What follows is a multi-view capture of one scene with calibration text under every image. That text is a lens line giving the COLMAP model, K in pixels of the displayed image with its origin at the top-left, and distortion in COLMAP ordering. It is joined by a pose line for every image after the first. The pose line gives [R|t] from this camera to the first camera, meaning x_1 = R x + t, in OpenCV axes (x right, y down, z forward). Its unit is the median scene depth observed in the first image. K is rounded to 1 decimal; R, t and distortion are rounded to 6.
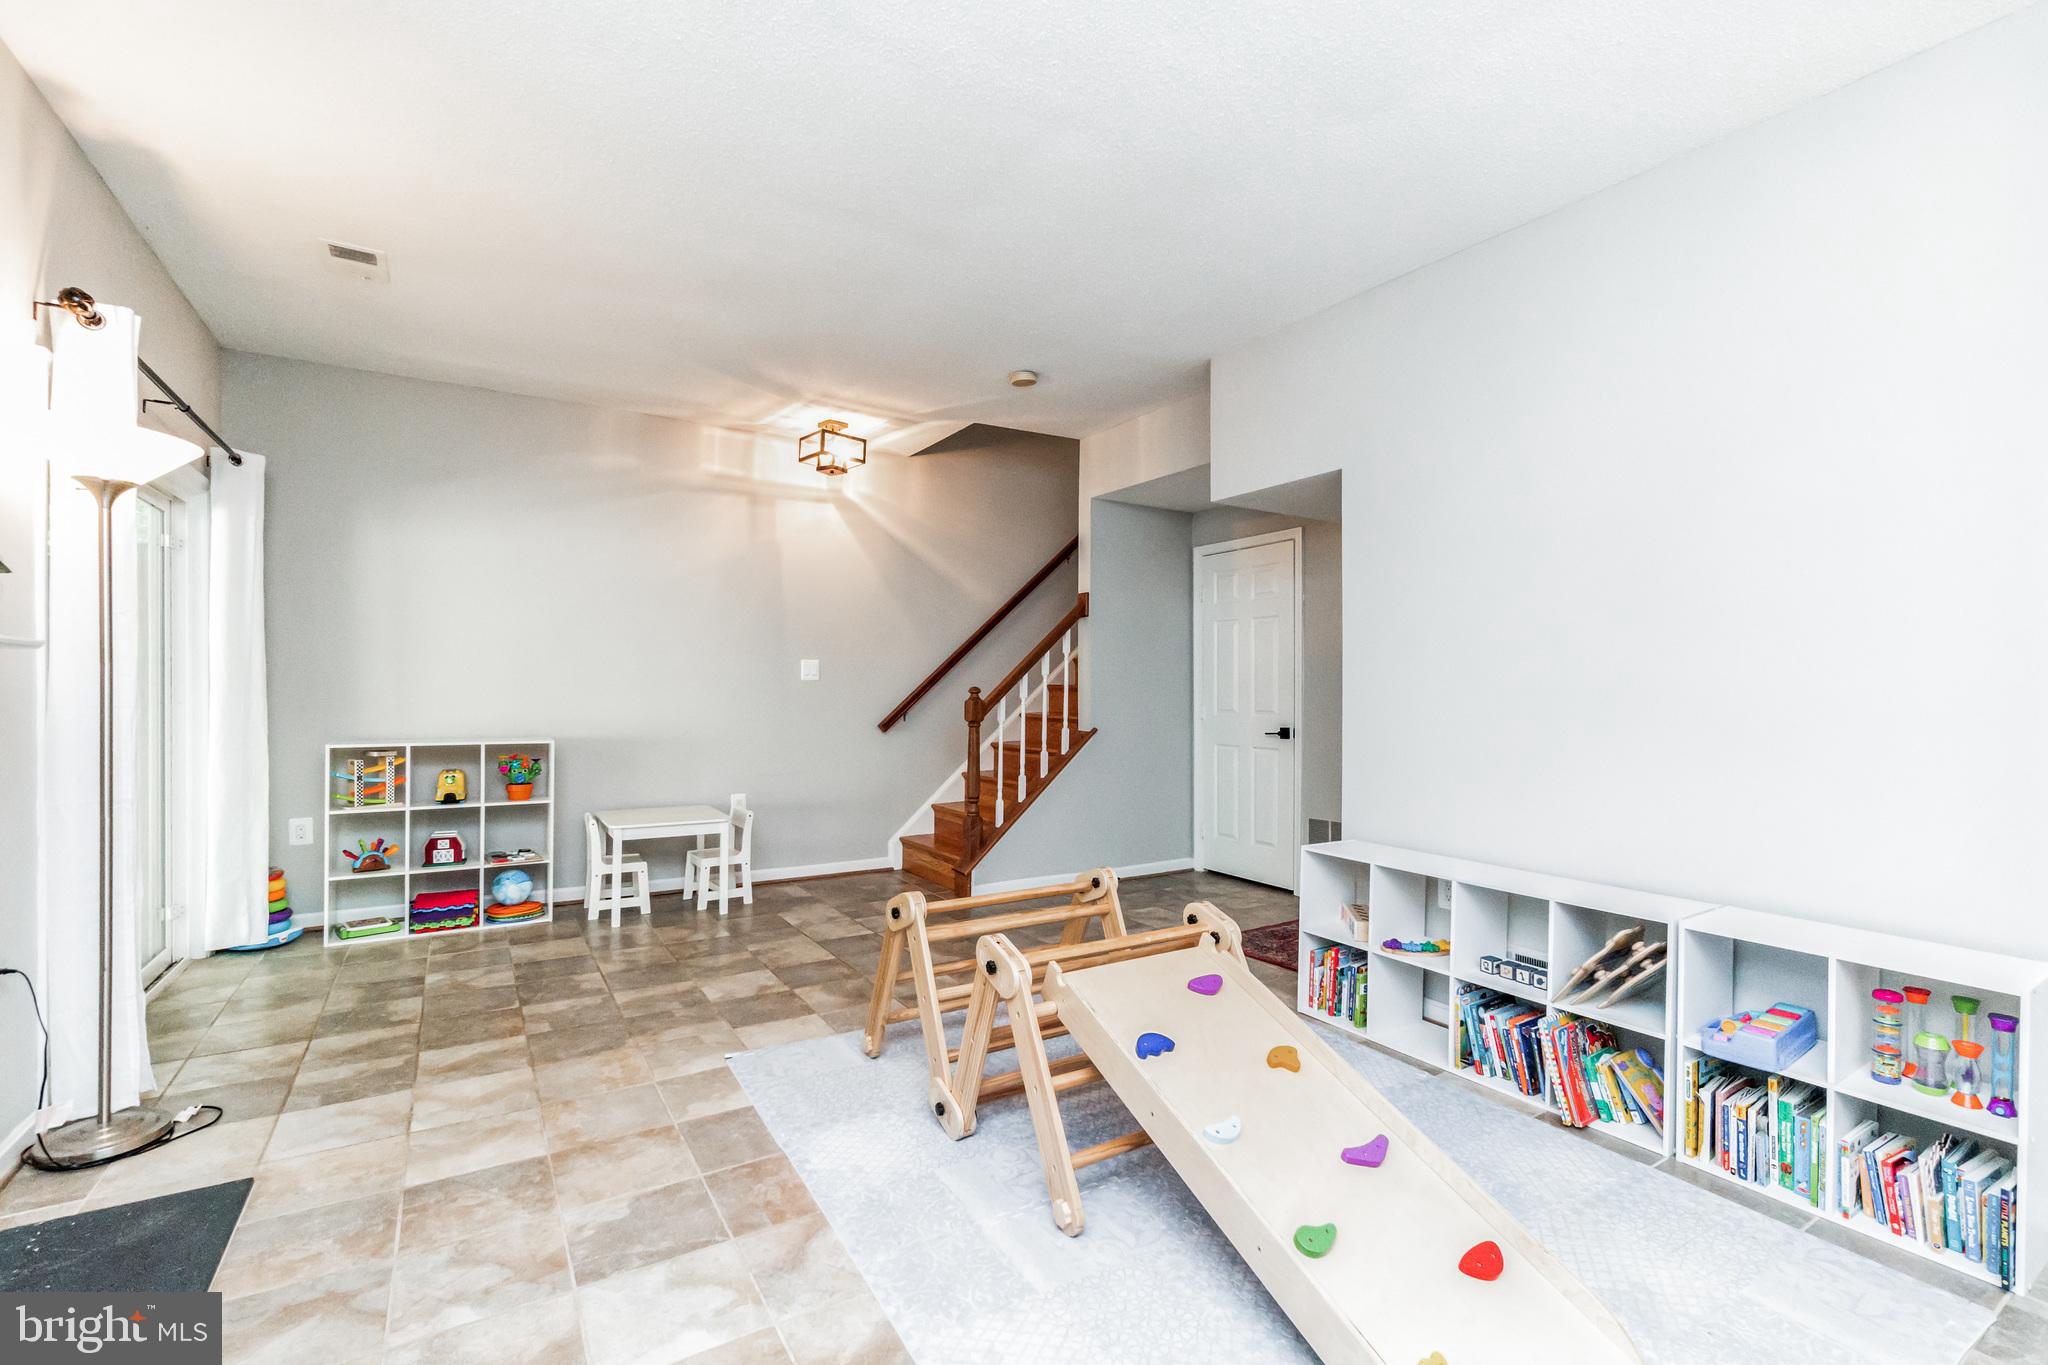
lens RADIAL K [[901.7, 0, 1030.8], [0, 901.7, 687.1], [0, 0, 1]] dist [-0.001164, 0.000055]
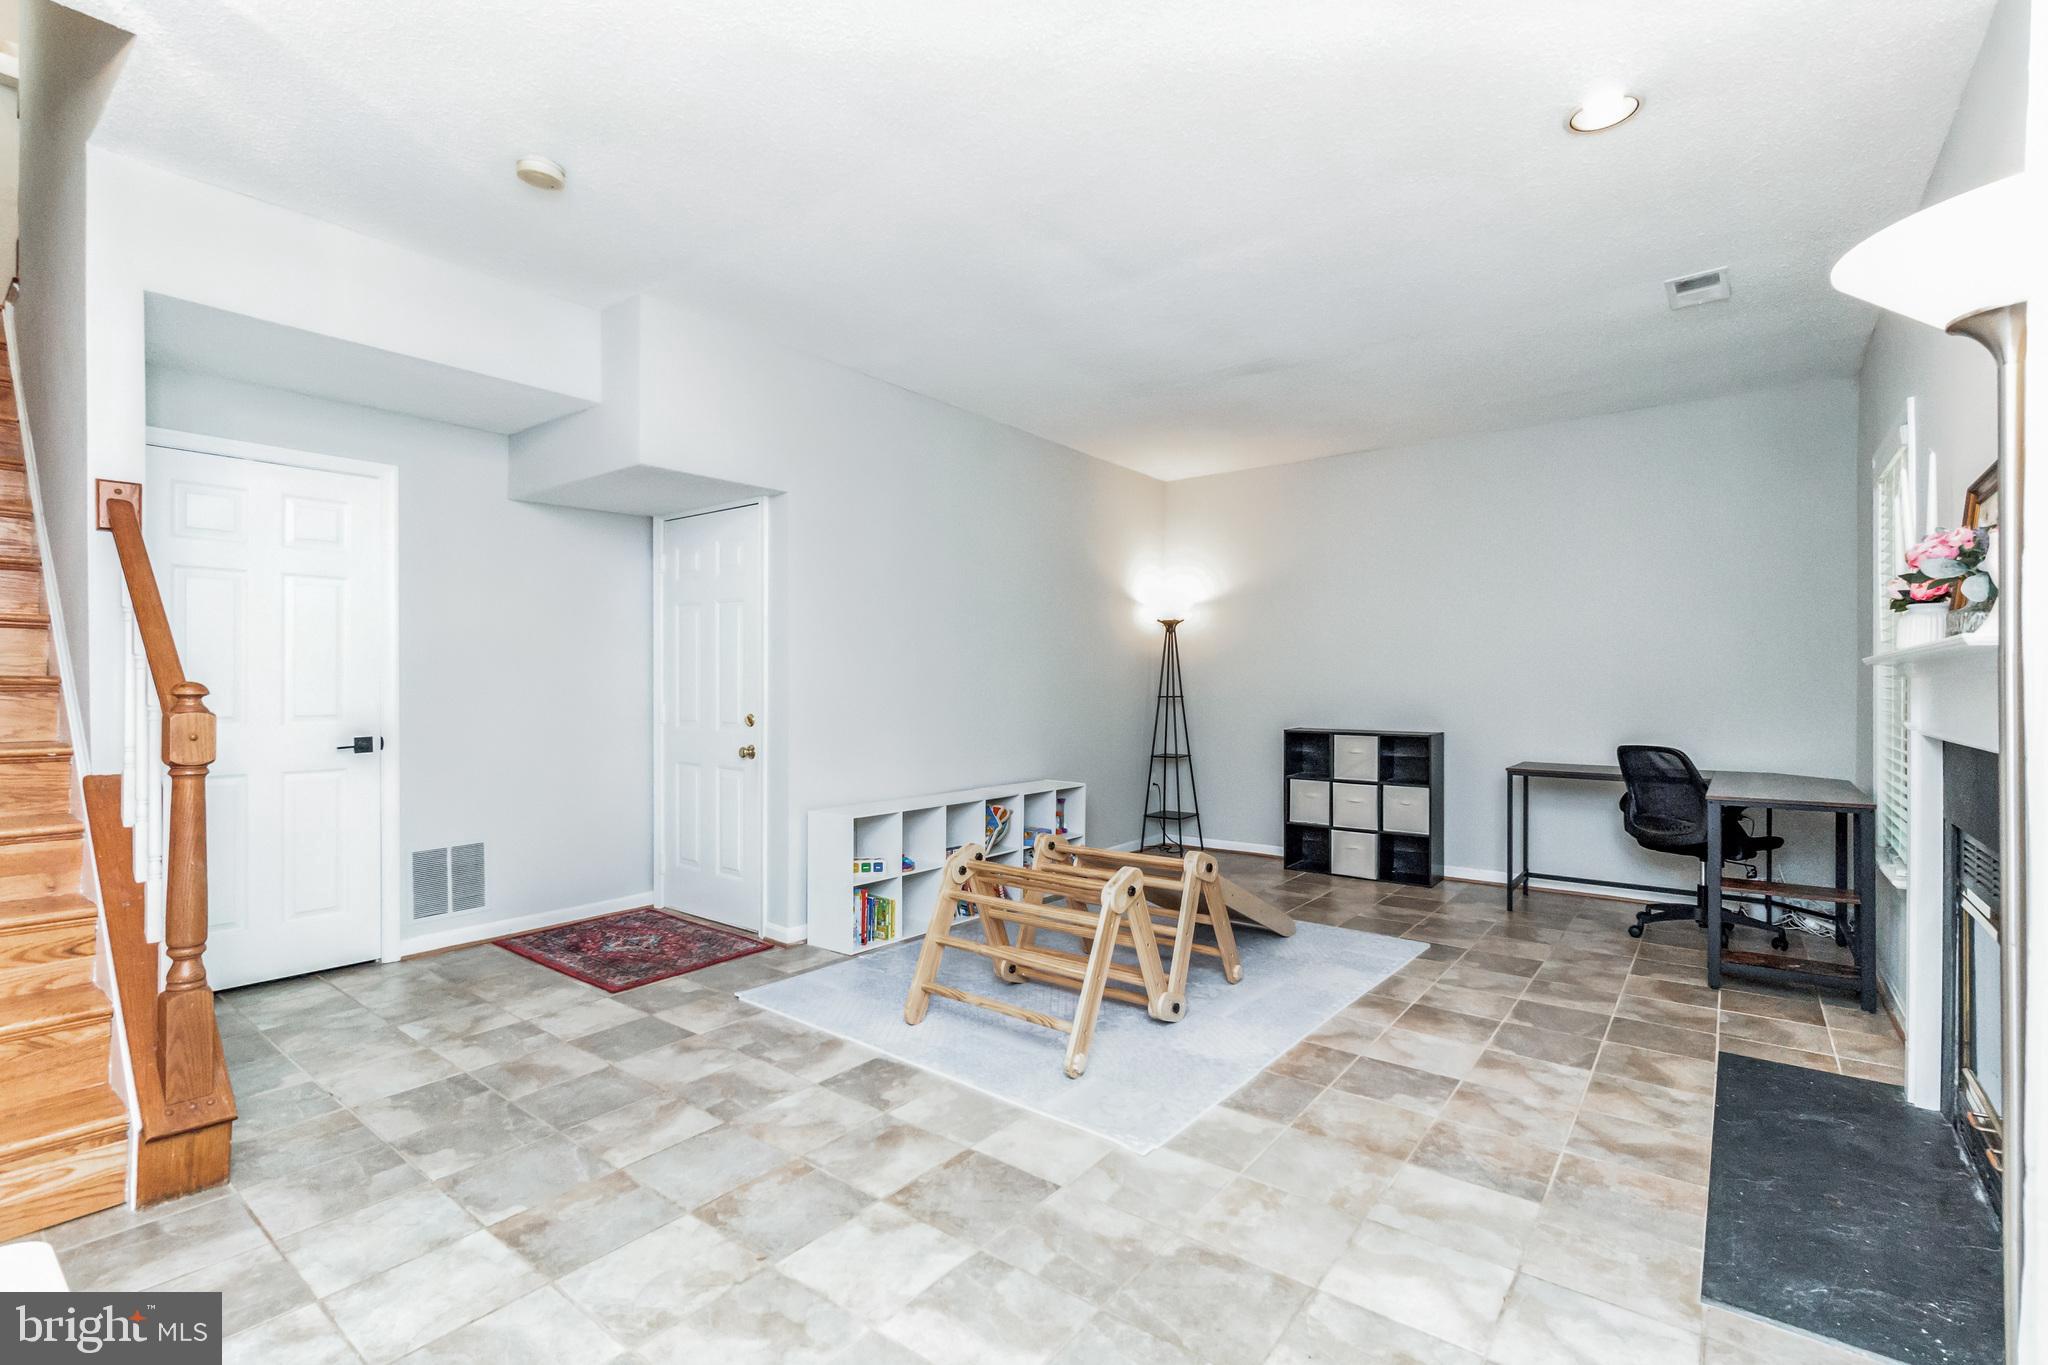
lens RADIAL K [[917.0, 0, 1024.0], [0, 917.0, 682.5], [0, 0, 1]] dist [-0.002484, 0.000155]
pose [[-0.337072, -0.003575, 0.941472, -0.703031], [-0.005650, 0.999982, 0.001775, -0.003532], [-0.941462, -0.004721, -0.337086, 0.911439]]
